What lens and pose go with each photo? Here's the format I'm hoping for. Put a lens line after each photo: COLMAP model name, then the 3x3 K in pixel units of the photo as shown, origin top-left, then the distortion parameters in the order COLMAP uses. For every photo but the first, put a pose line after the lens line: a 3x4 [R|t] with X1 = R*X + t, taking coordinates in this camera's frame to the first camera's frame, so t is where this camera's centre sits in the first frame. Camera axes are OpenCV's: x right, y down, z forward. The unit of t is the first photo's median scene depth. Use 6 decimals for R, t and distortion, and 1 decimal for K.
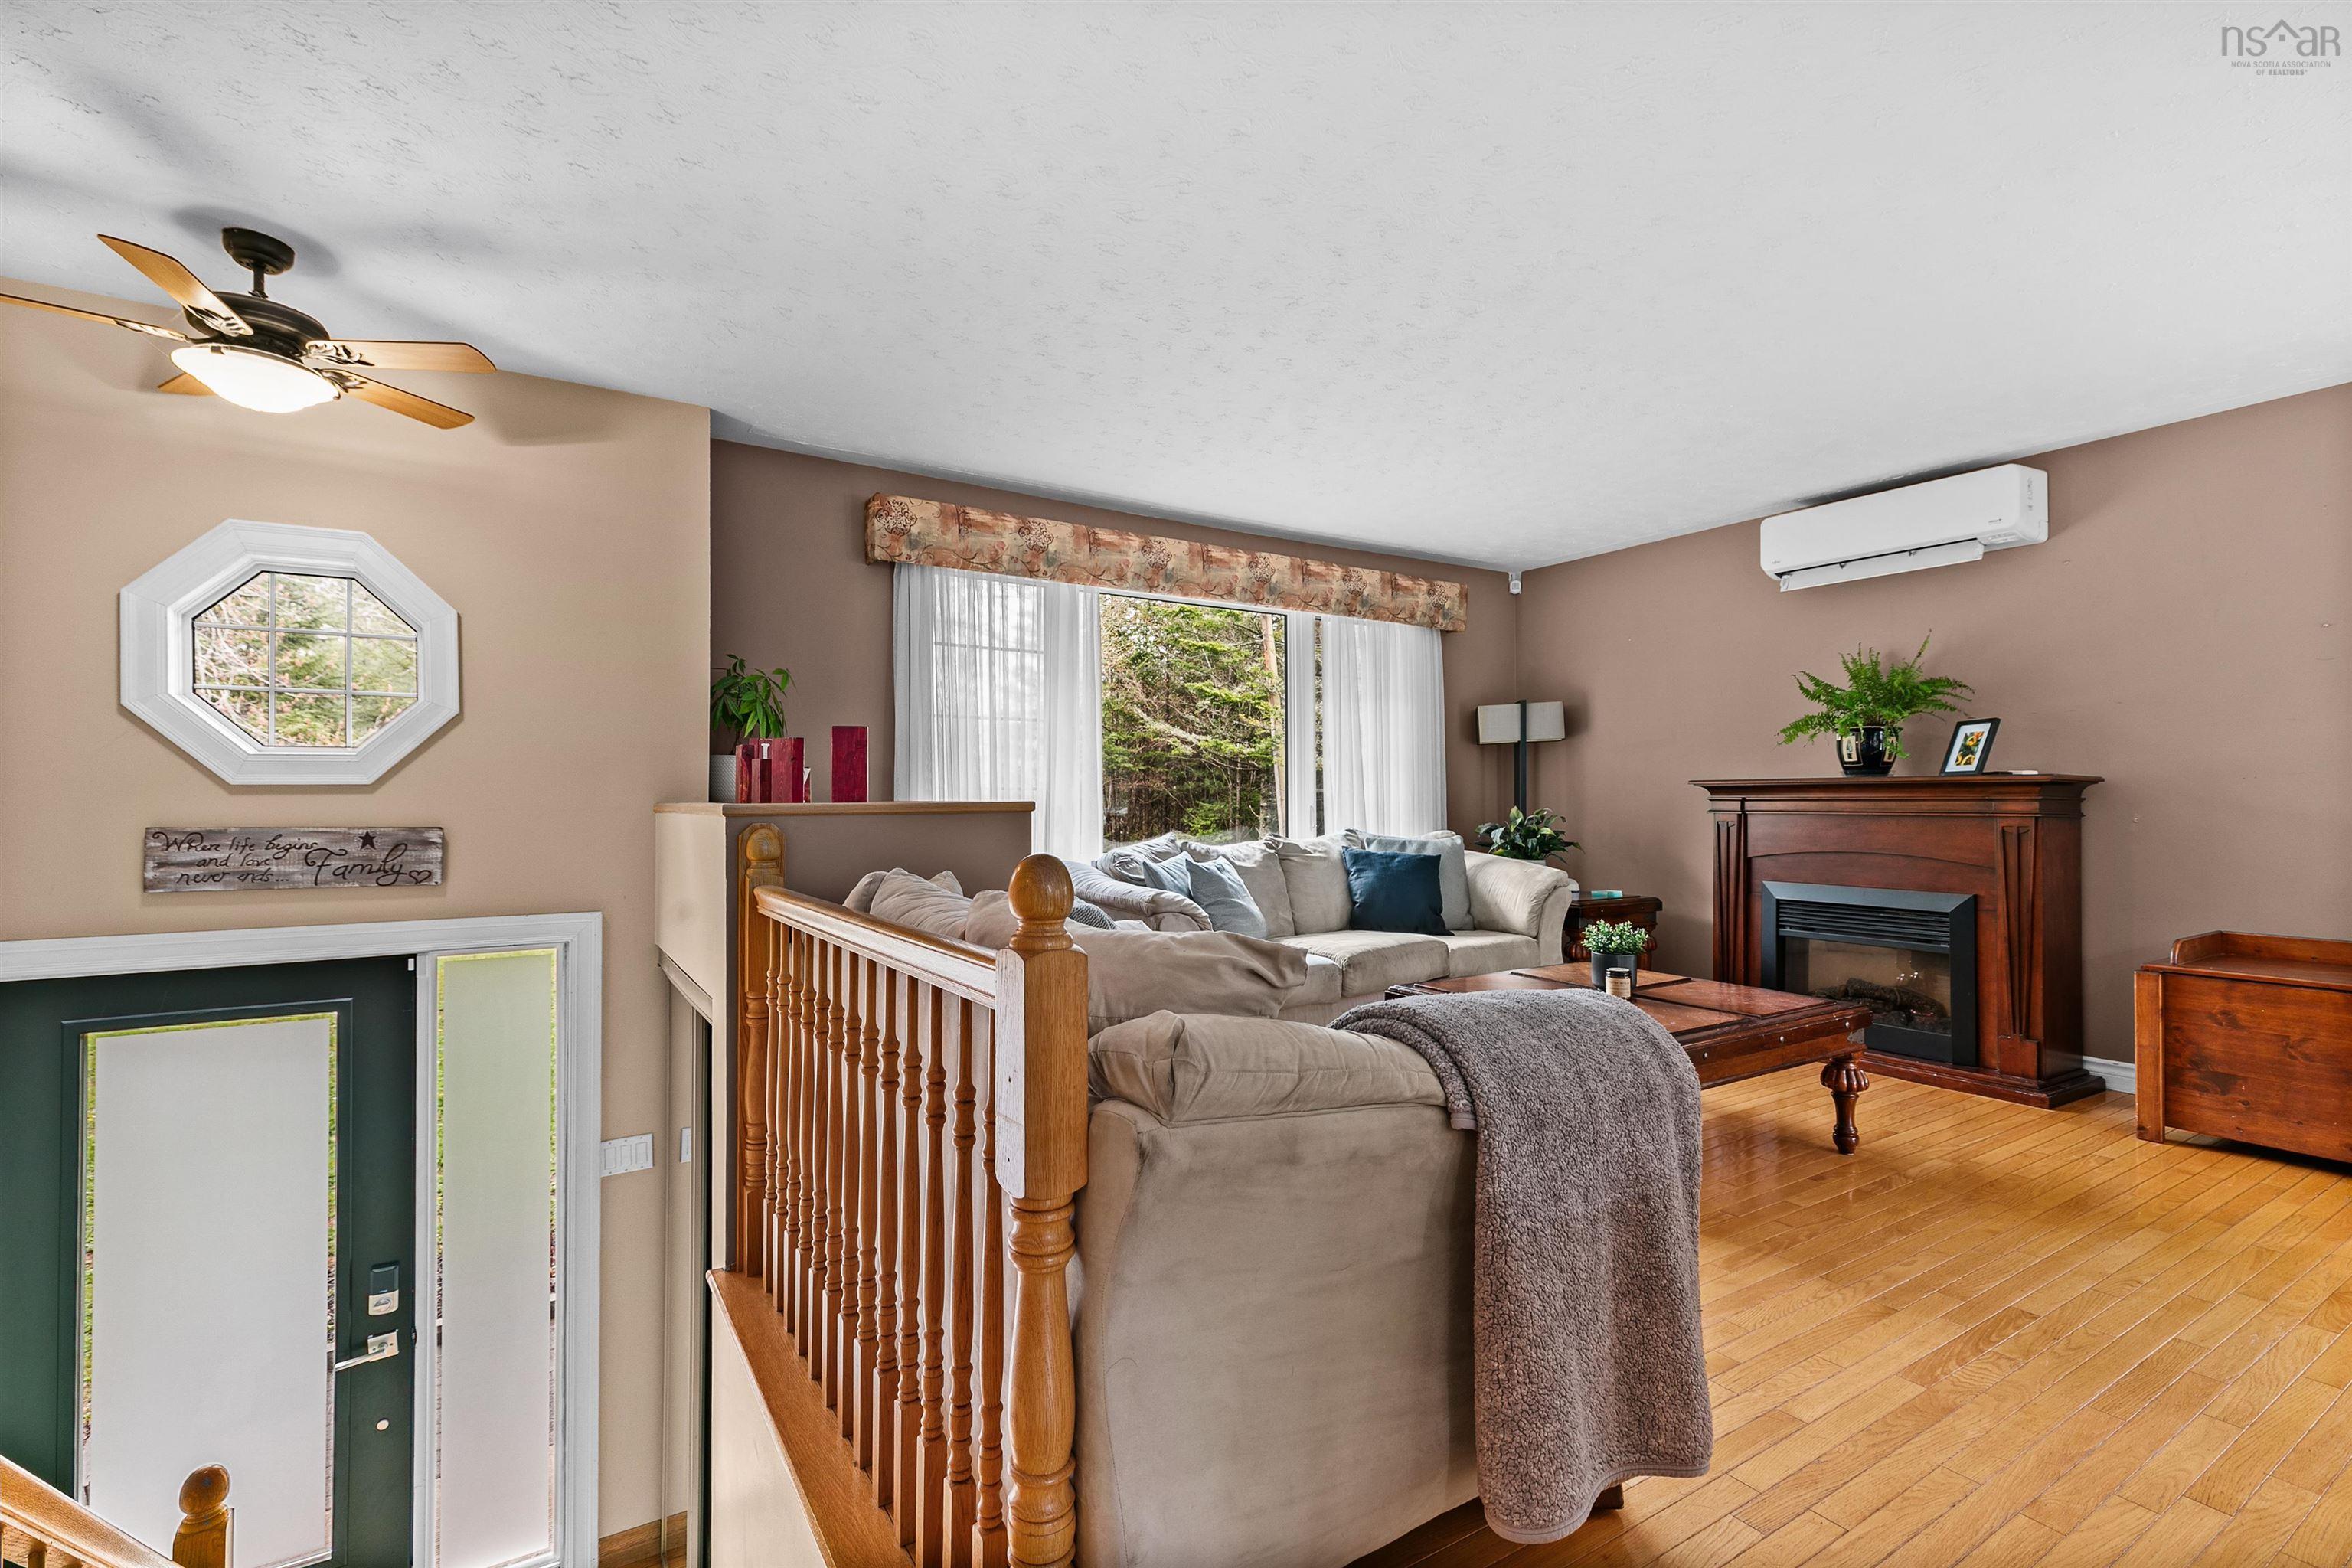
lens RADIAL K [[1041.5, 0, 1166.0], [0, 1041.5, 789.1], [0, 0, 1]] dist [0.001439, 0.000131]
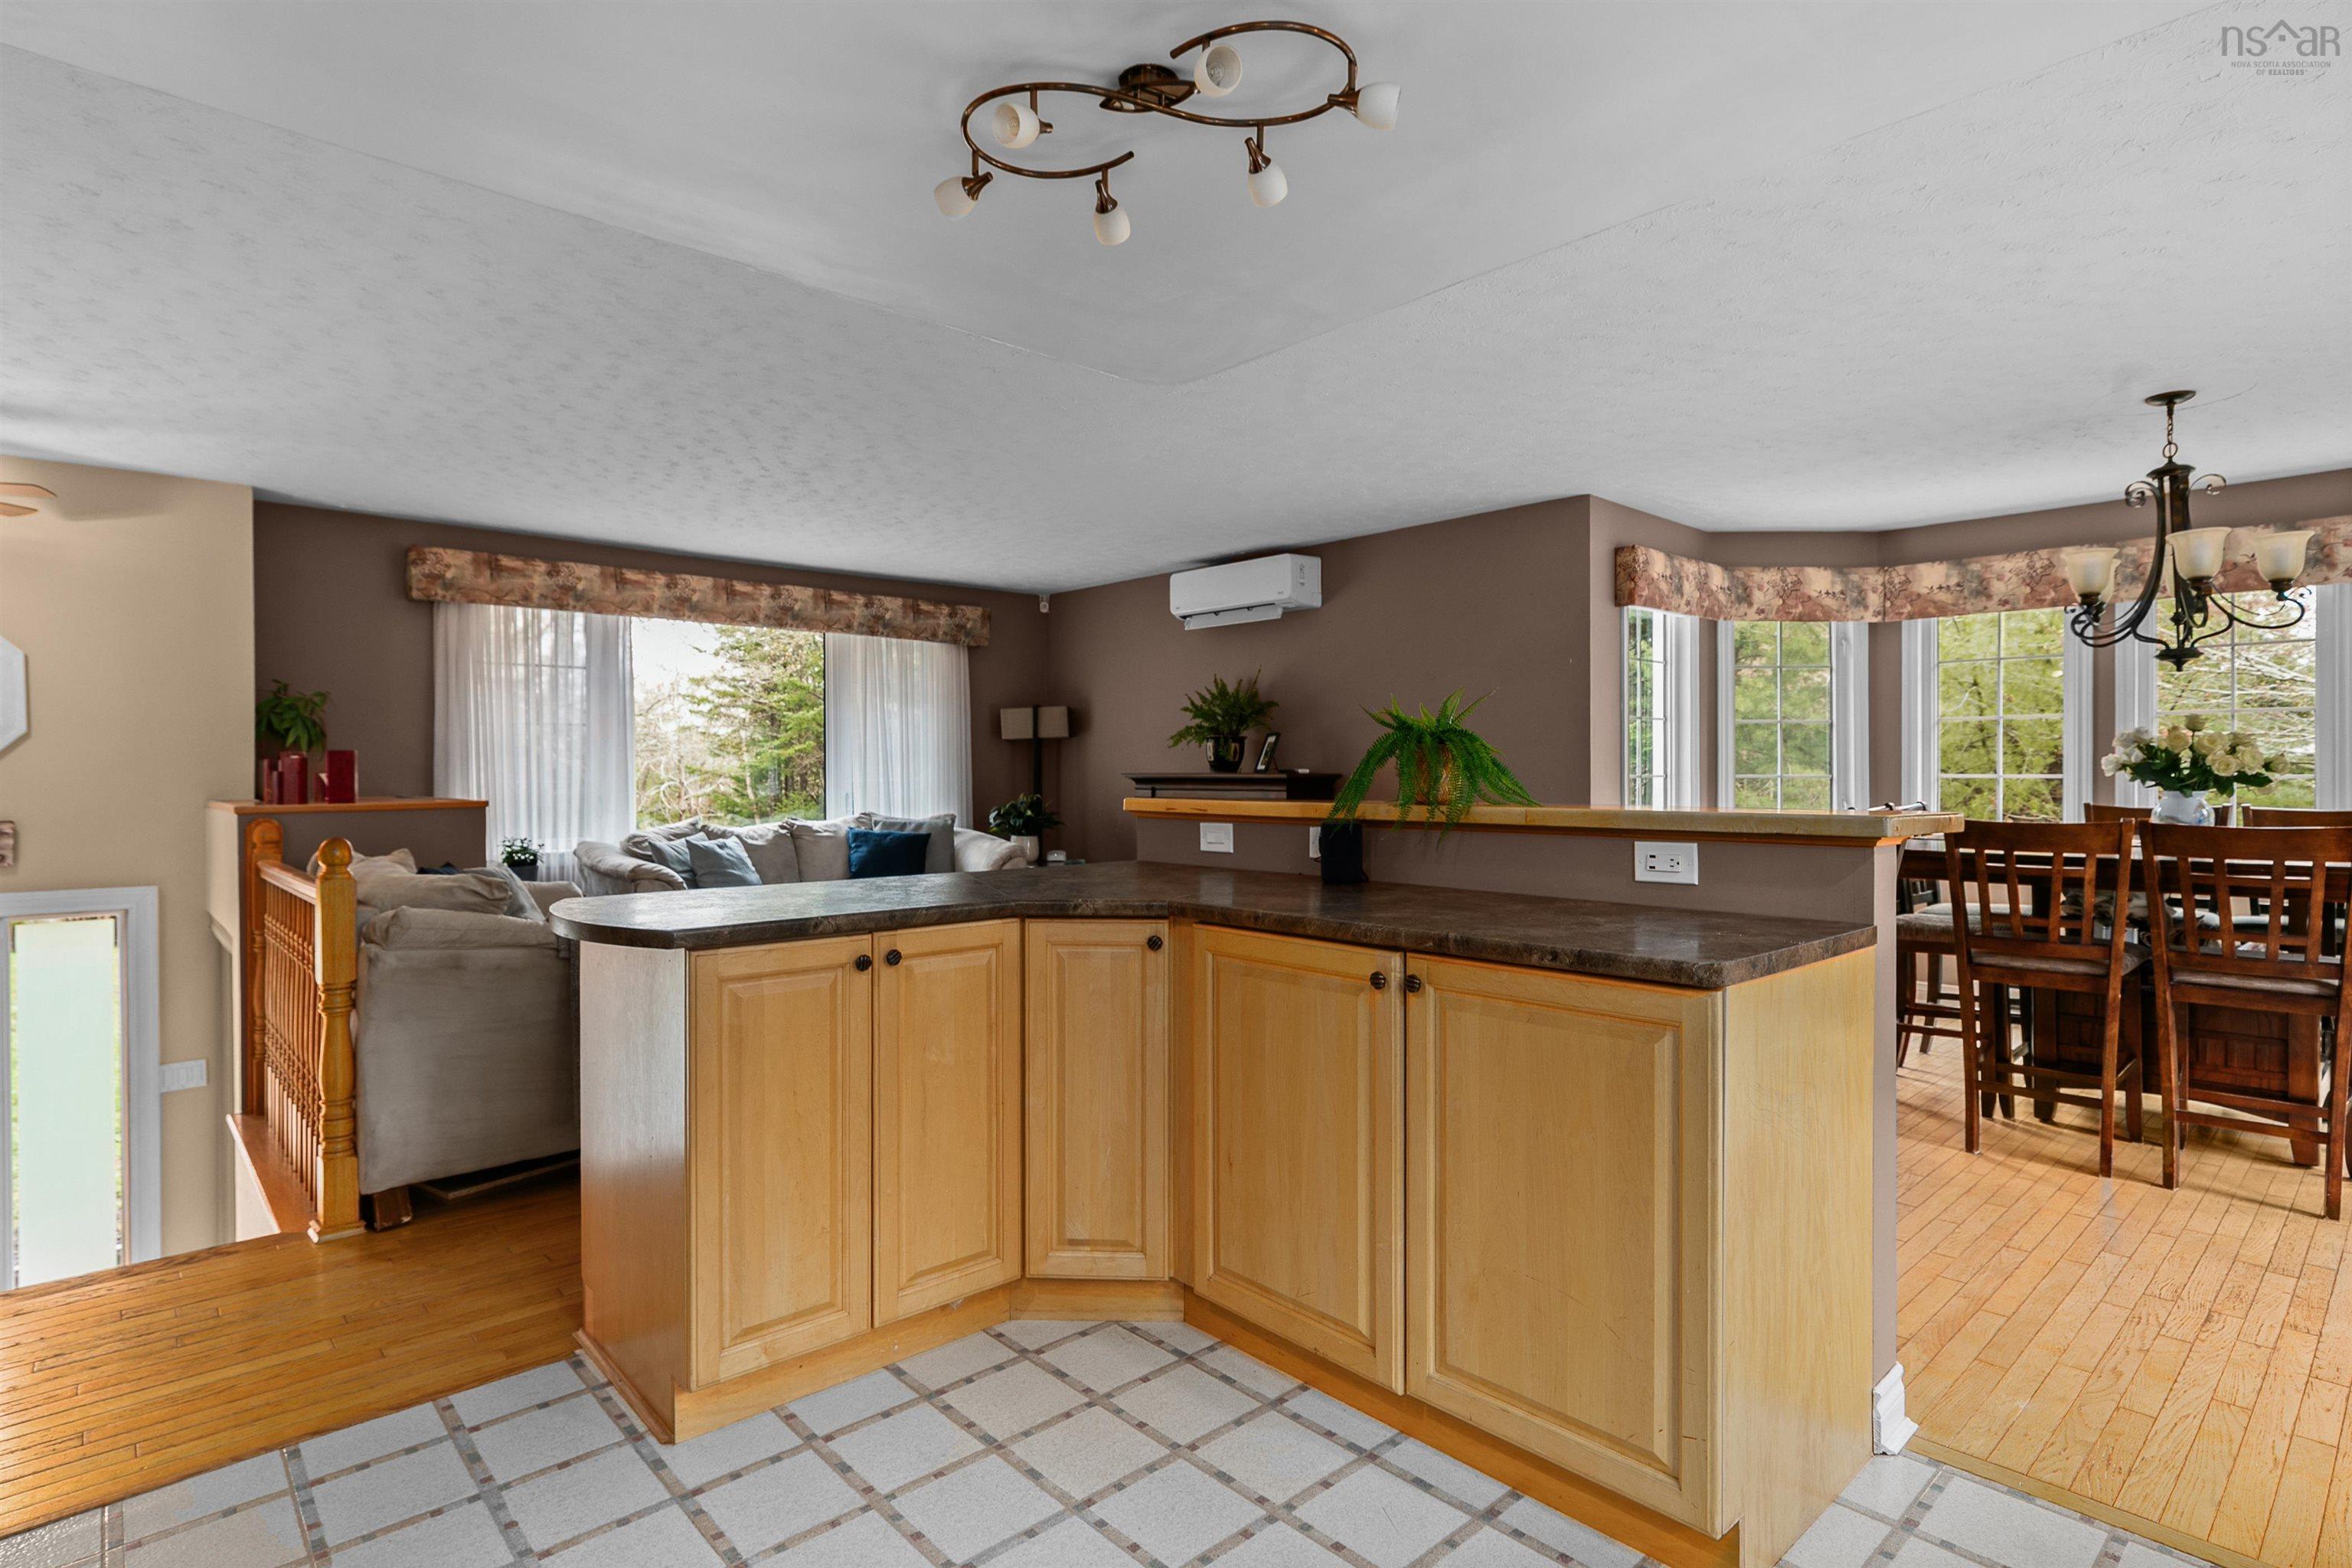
lens RADIAL K [[1184.6, 0, 1172.8], [0, 1184.6, 777.8], [0, 0, 1]] dist [-0.001013, 0.000167]
pose [[0.983305, -0.003045, 0.181939, 0.338565], [0.000011, 0.999861, 0.016679, -0.031323], [-0.181965, -0.016398, 0.983168, -0.526968]]
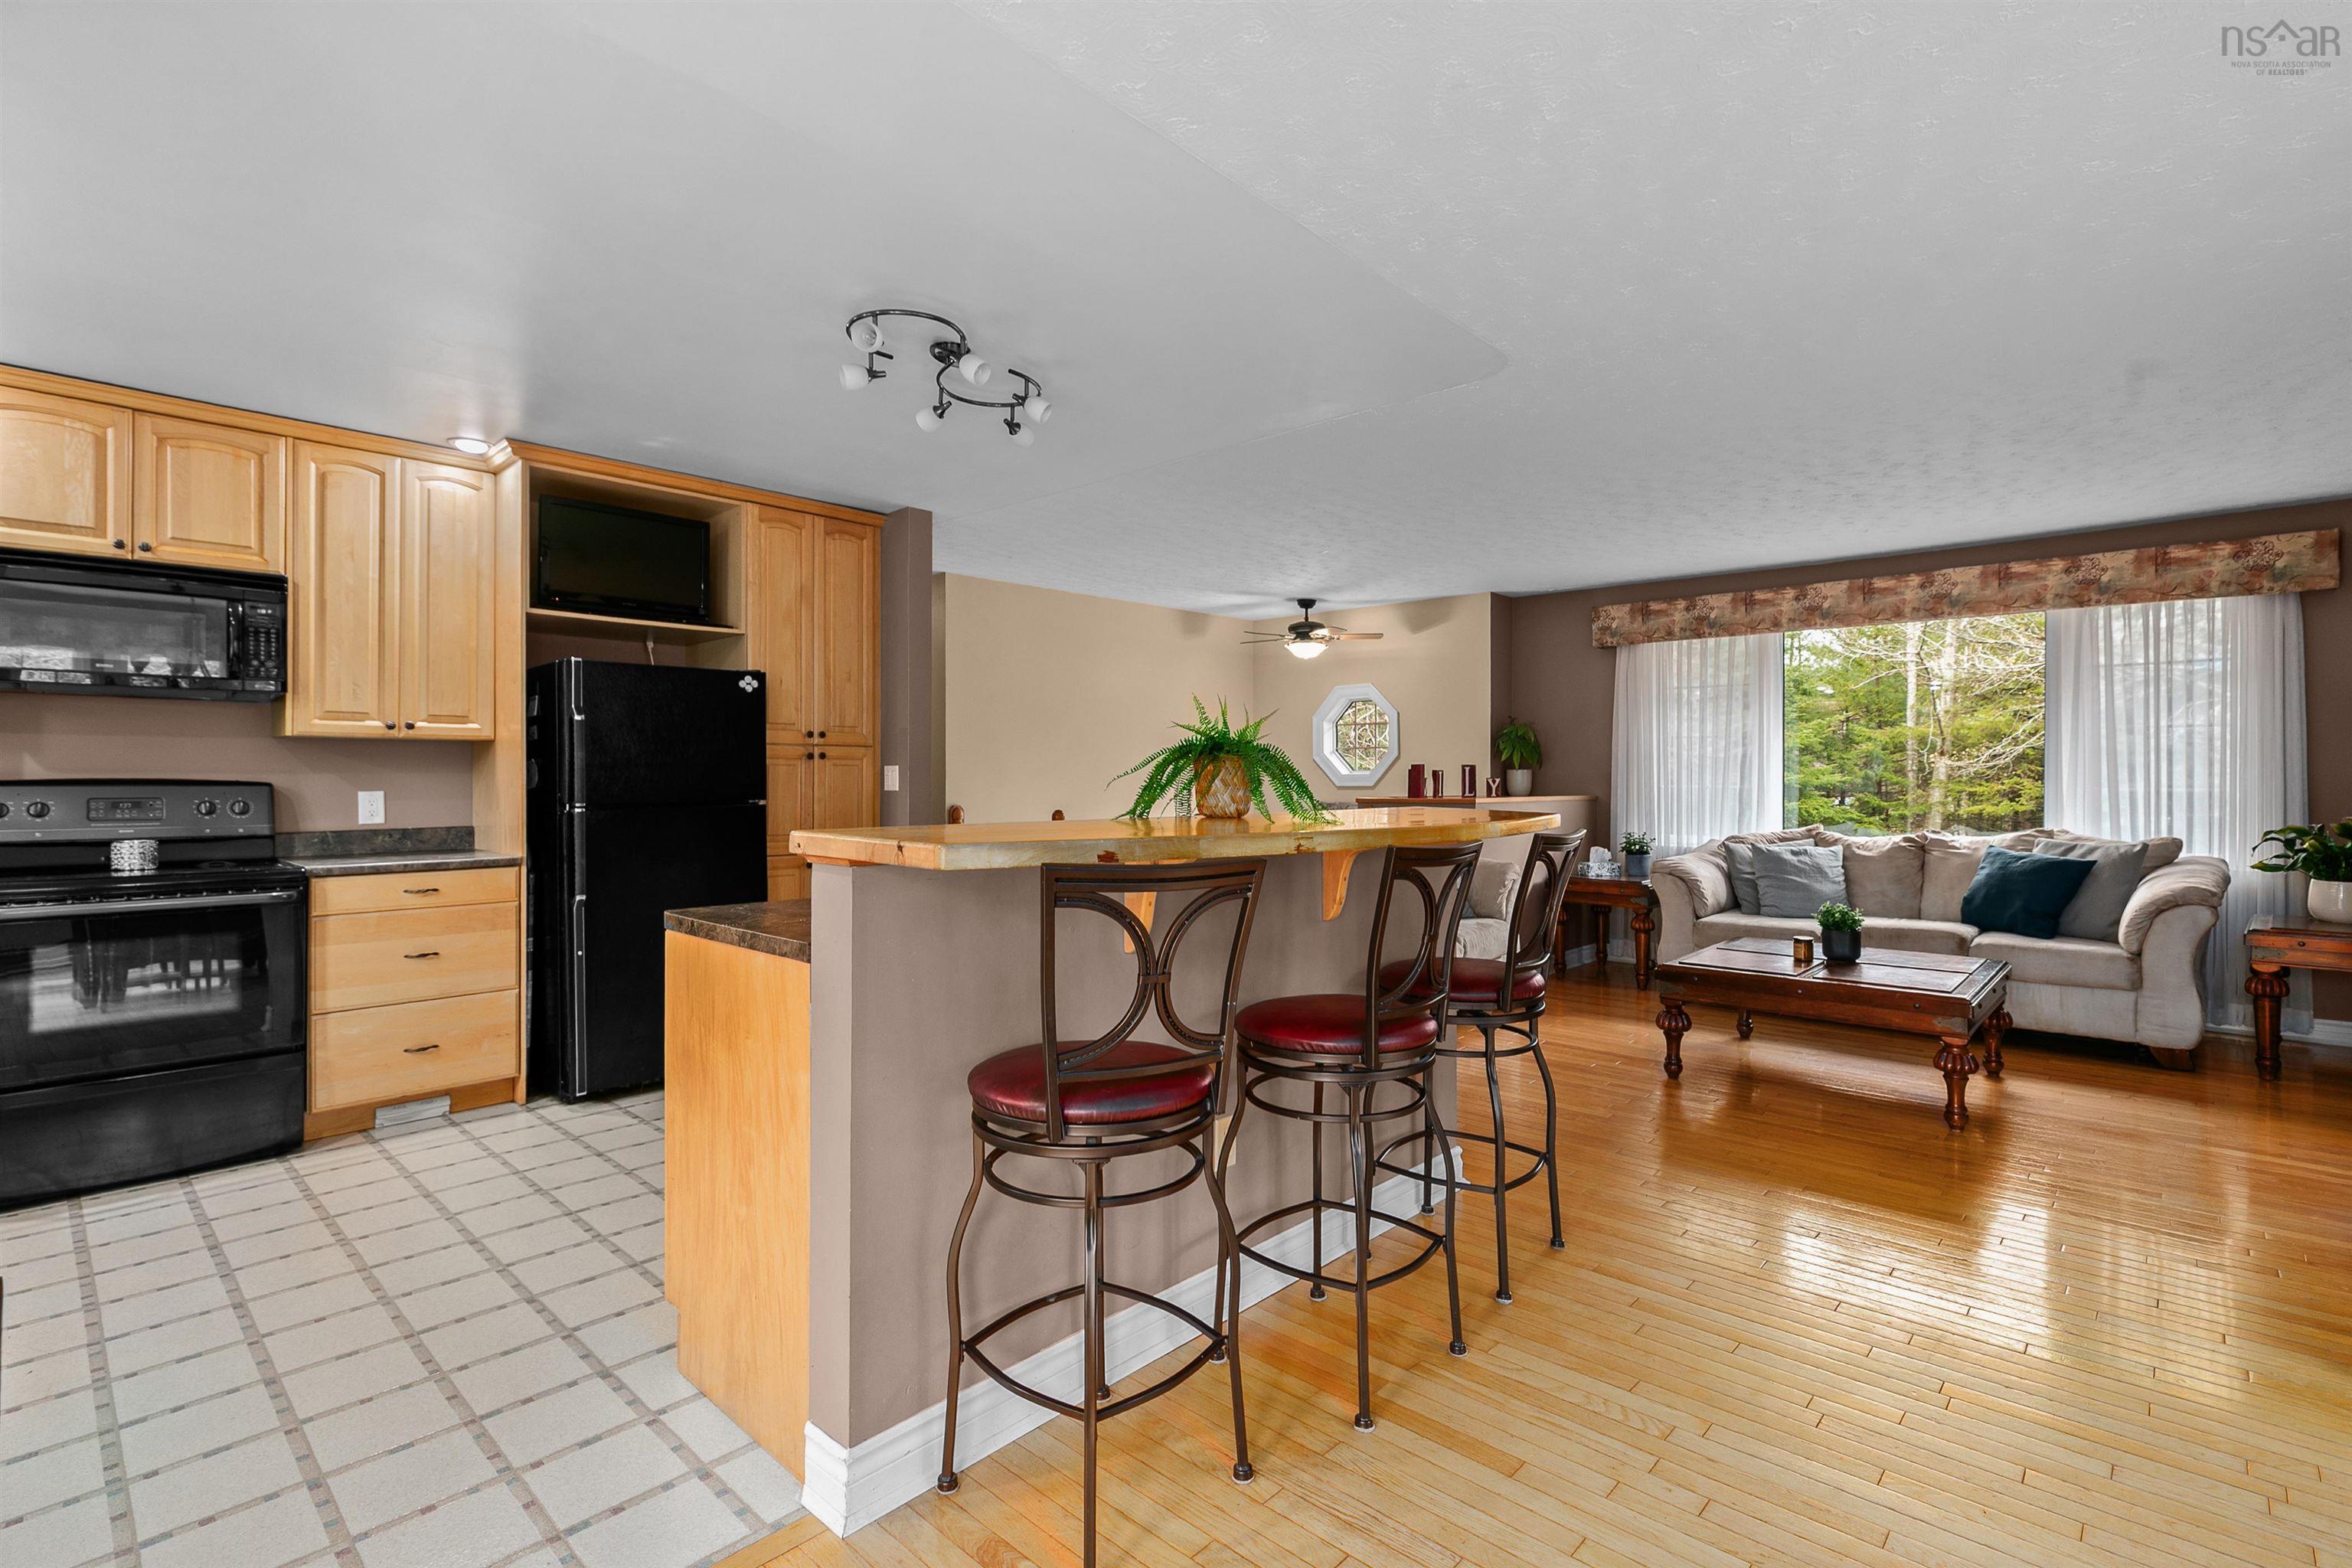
lens RADIAL K [[1086.5, 0, 1176.0], [0, 1086.5, 772.0], [0, 0, 1]] dist [-0.001092, 0.000359]
pose [[0.260521, -0.003882, -0.965460, 1.163091], [0.011180, 0.999937, -0.001004, -0.029521], [0.965404, -0.010532, 0.260548, -0.080166]]
